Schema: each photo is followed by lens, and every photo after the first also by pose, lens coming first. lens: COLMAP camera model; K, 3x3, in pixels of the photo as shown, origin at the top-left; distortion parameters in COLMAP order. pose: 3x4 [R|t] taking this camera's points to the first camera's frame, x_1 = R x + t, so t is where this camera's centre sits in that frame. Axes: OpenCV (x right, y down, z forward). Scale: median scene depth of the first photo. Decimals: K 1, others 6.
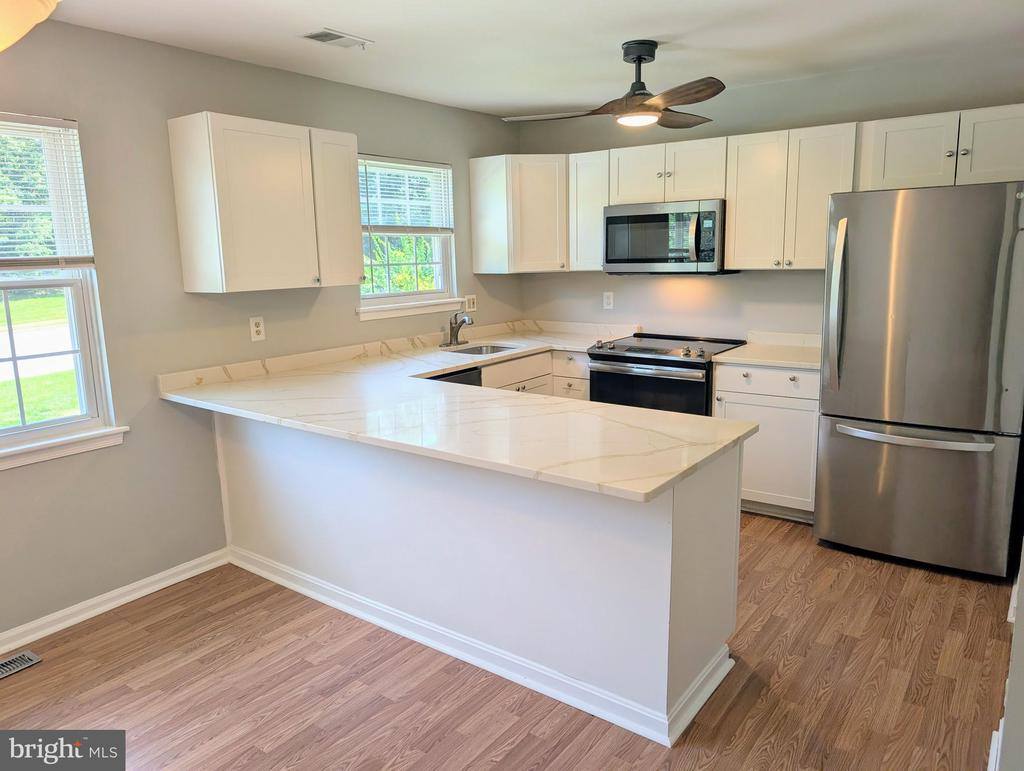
lens RADIAL K [[723.5, 0, 498.2], [0, 723.5, 385.5], [0, 0, 1]] dist [0.003326, -0.009473]
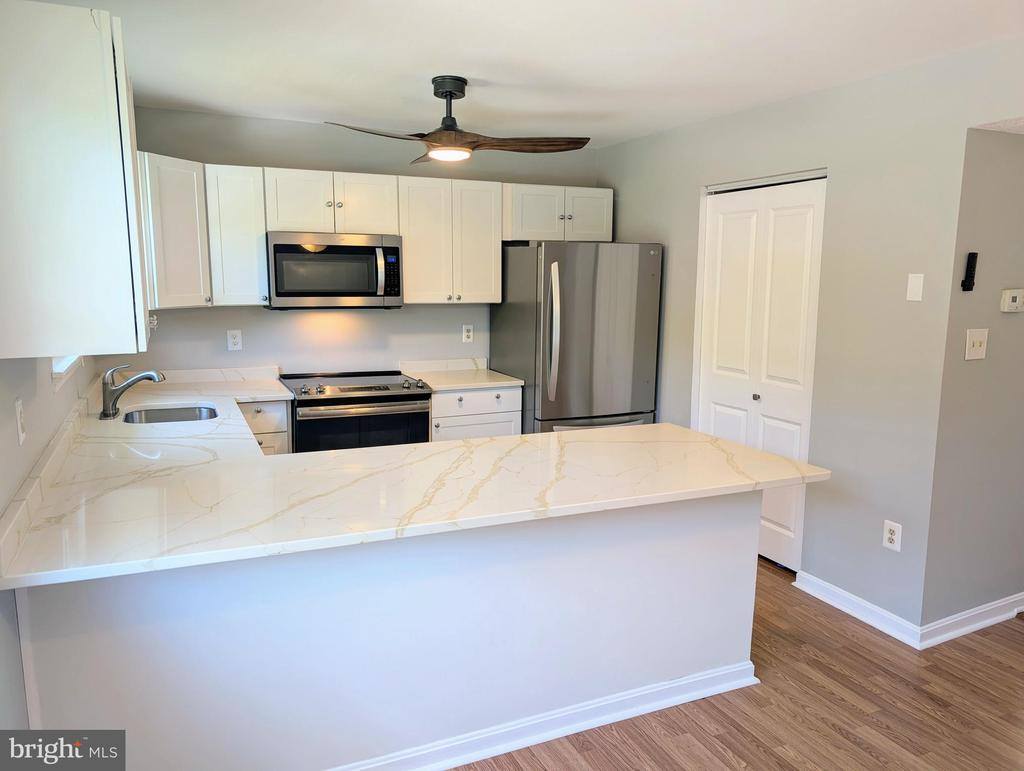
lens RADIAL K [[723.5, 0, 496.2], [0, 723.5, 394.5], [0, 0, 1]] dist [0.003326, -0.009473]
pose [[0.487748, -0.114438, 0.865451, -0.534247], [0.142623, 0.988497, 0.050329, -0.064058], [-0.861255, 0.098885, 0.498459, 0.378604]]
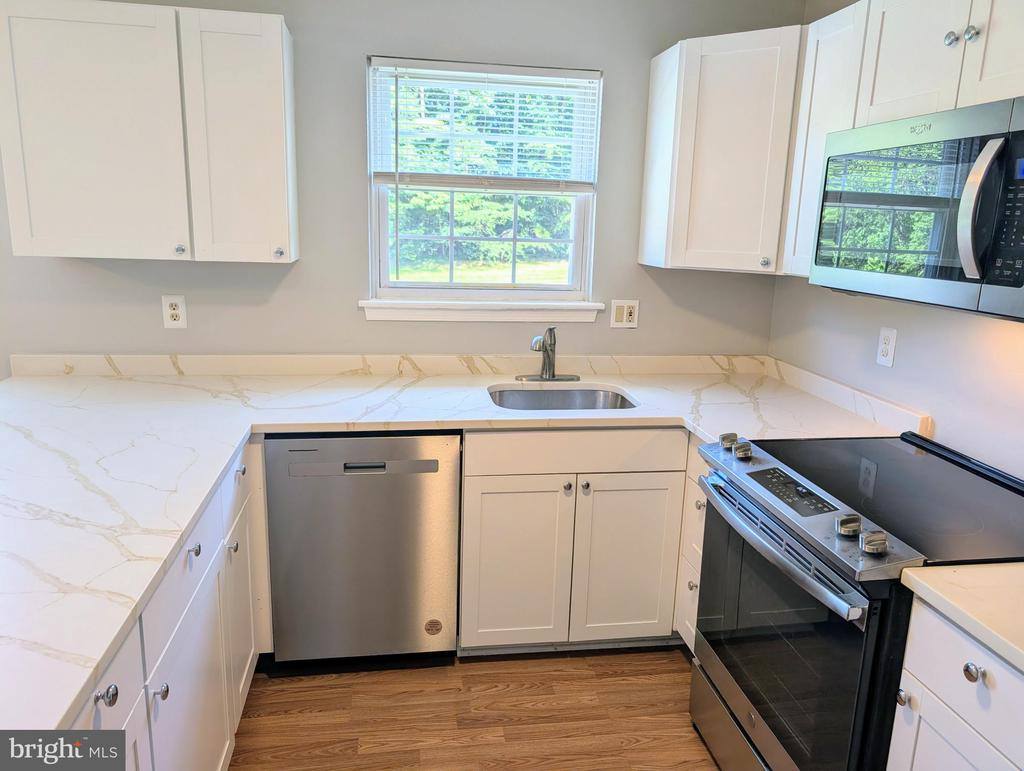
lens RADIAL K [[723.5, 0, 509.4], [0, 723.5, 390.6], [0, 0, 1]] dist [0.003326, -0.009473]
pose [[0.715748, 0.201688, -0.668601, 0.354660], [-0.172019, 0.978807, 0.111114, -0.120937], [0.676841, 0.035483, 0.735273, 0.602071]]
